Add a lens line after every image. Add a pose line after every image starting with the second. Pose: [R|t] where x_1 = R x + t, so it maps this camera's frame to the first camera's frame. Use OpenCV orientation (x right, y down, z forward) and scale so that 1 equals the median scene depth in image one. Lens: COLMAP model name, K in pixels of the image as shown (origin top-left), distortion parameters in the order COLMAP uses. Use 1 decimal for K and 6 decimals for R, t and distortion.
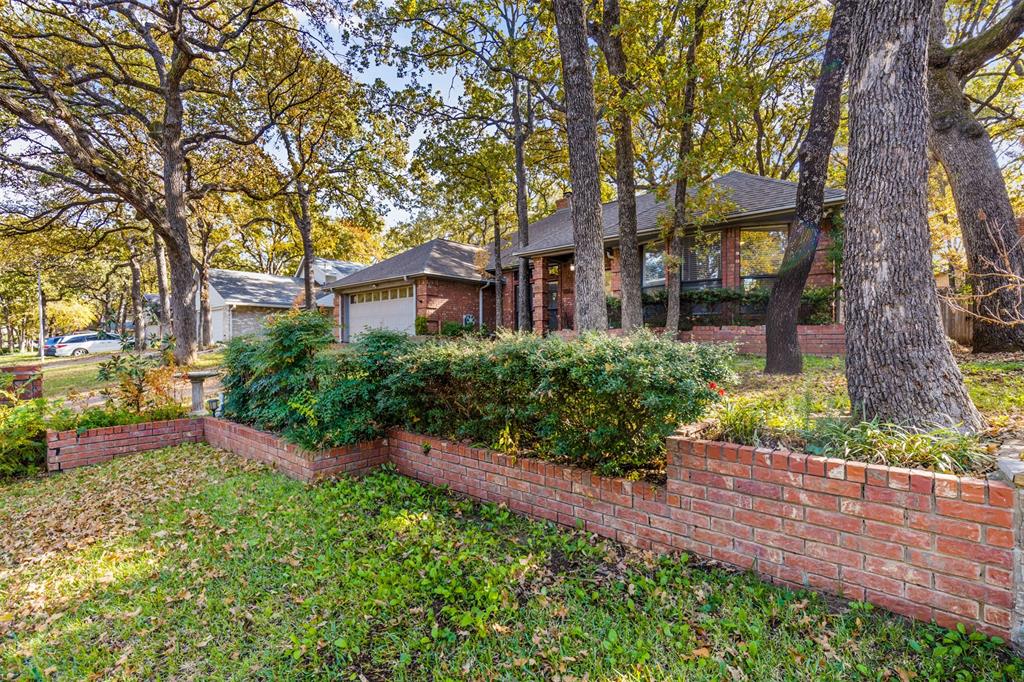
lens RADIAL K [[460.7, 0, 512.0], [0, 460.7, 341.0], [0, 0, 1]] dist [-0.000479, -0.000067]
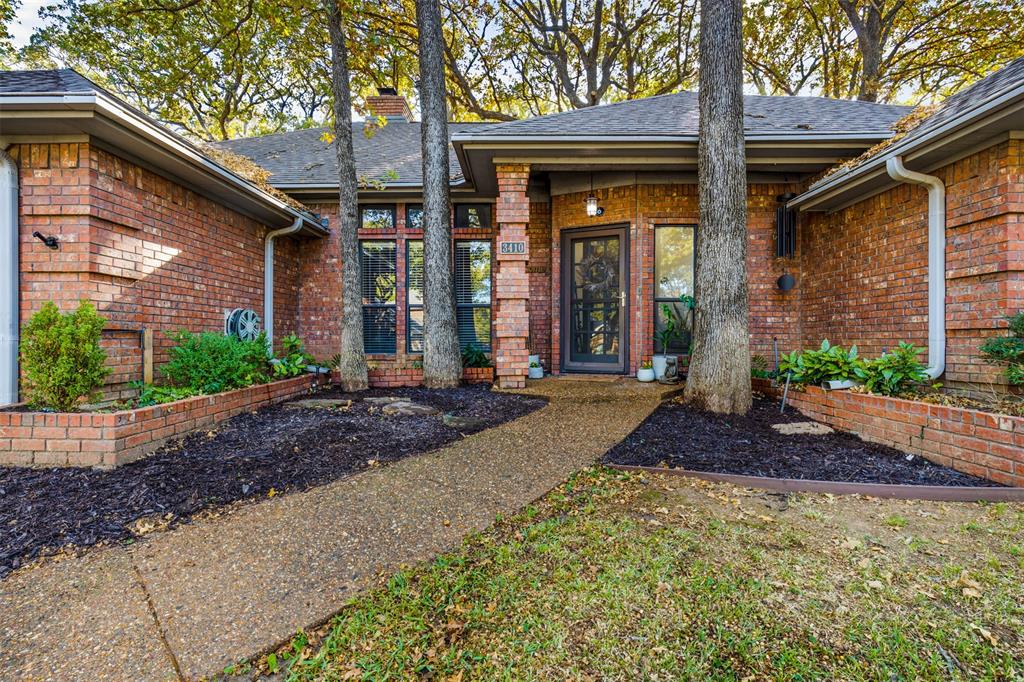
lens RADIAL K [[460.7, 0, 512.0], [0, 460.7, 341.0], [0, 0, 1]] dist [-0.000479, -0.000067]
pose [[0.753577, 0.002255, 0.657355, -0.168849], [-0.009574, 0.999926, 0.007545, -0.039808], [-0.657289, -0.011980, 0.753543, 0.654563]]
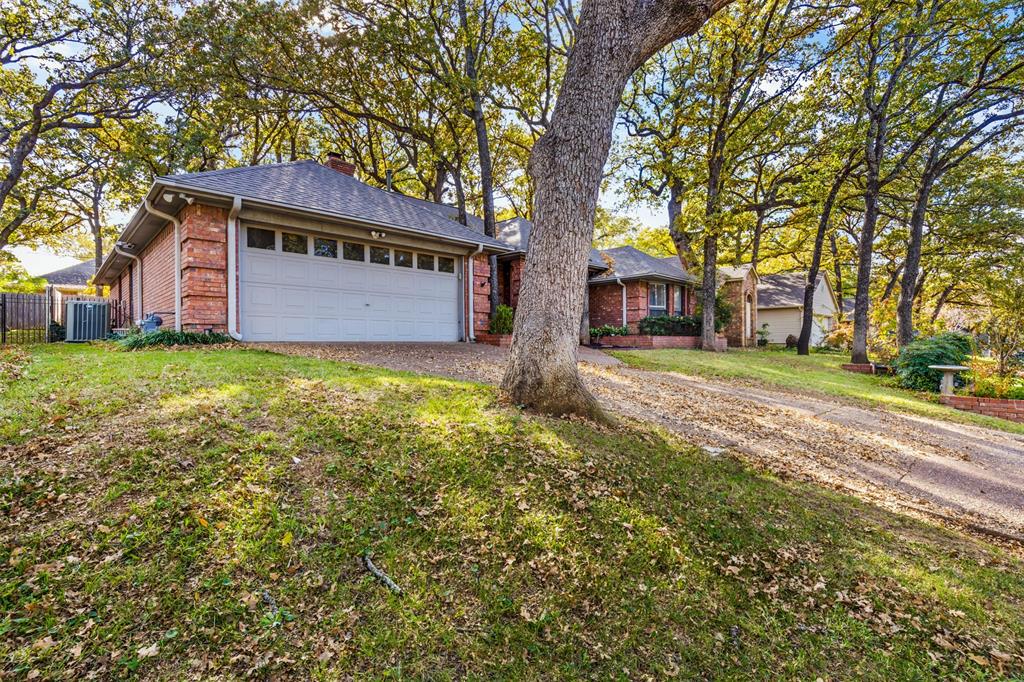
lens RADIAL K [[460.7, 0, 512.0], [0, 460.7, 341.0], [0, 0, 1]] dist [-0.000479, -0.000067]
pose [[0.094957, 0.009665, 0.995434, -0.866897], [-0.009377, 0.999917, -0.008814, 0.007147], [-0.995437, -0.008497, 0.095039, 0.842832]]
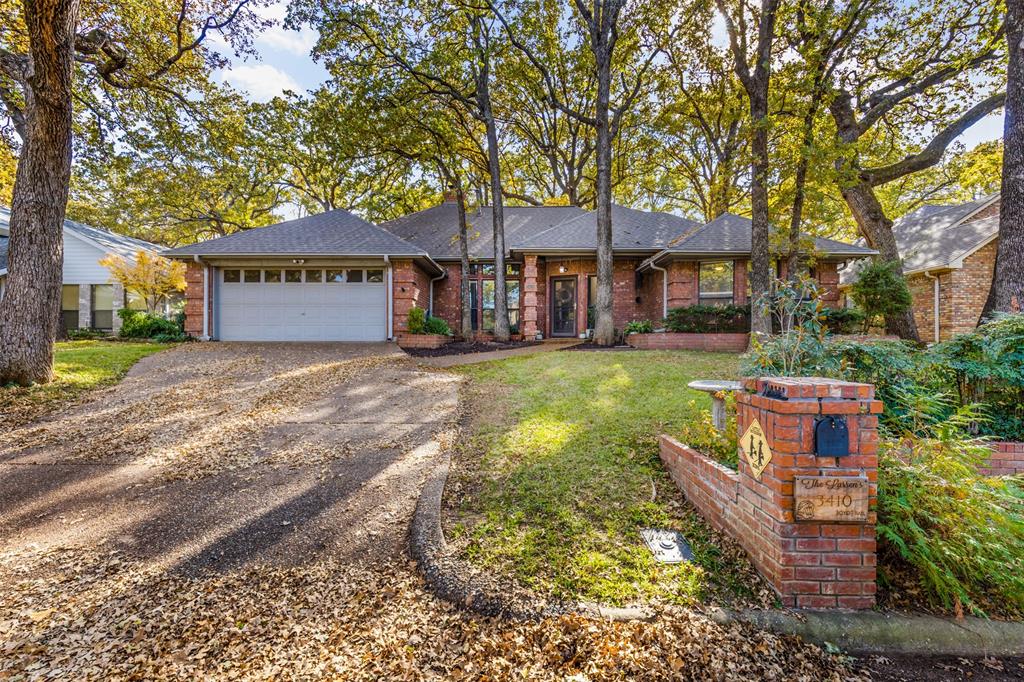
lens RADIAL K [[460.7, 0, 512.0], [0, 460.7, 341.0], [0, 0, 1]] dist [-0.000479, -0.000067]
pose [[0.753153, 0.012082, 0.657734, -0.556625], [-0.010887, 0.999923, -0.005901, 0.004585], [-0.657755, -0.002716, 0.753227, 0.264082]]
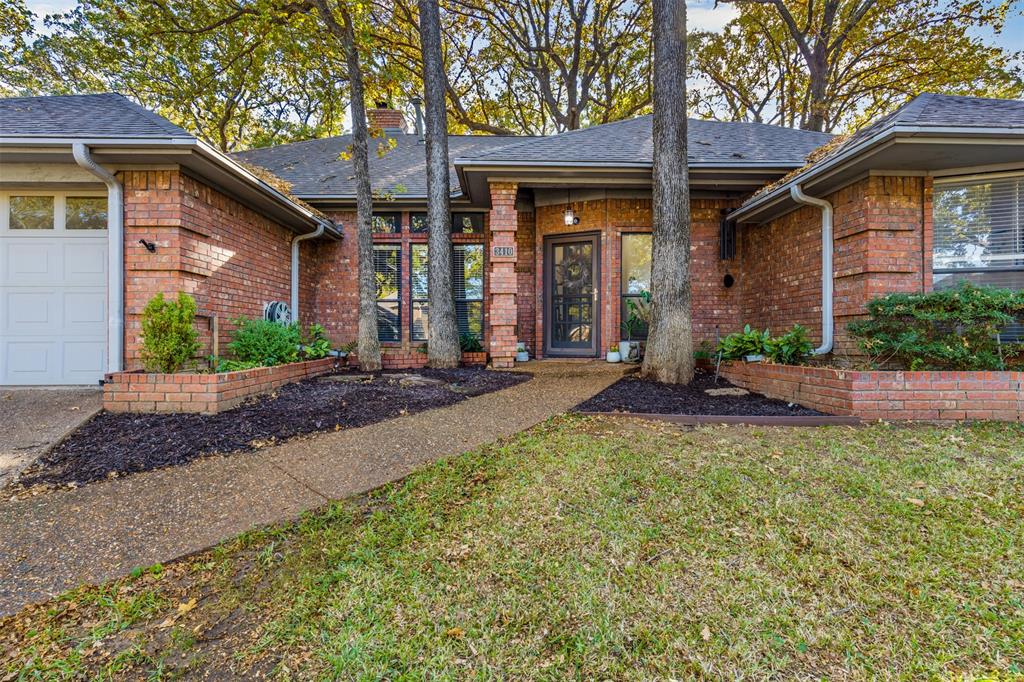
lens RADIAL K [[460.7, 0, 512.0], [0, 460.7, 341.0], [0, 0, 1]] dist [-0.000479, -0.000067]
pose [[0.730812, 0.000836, 0.682578, -0.220075], [-0.008749, 0.999929, 0.008143, -0.029571], [-0.682523, -0.011923, 0.730767, 0.604674]]
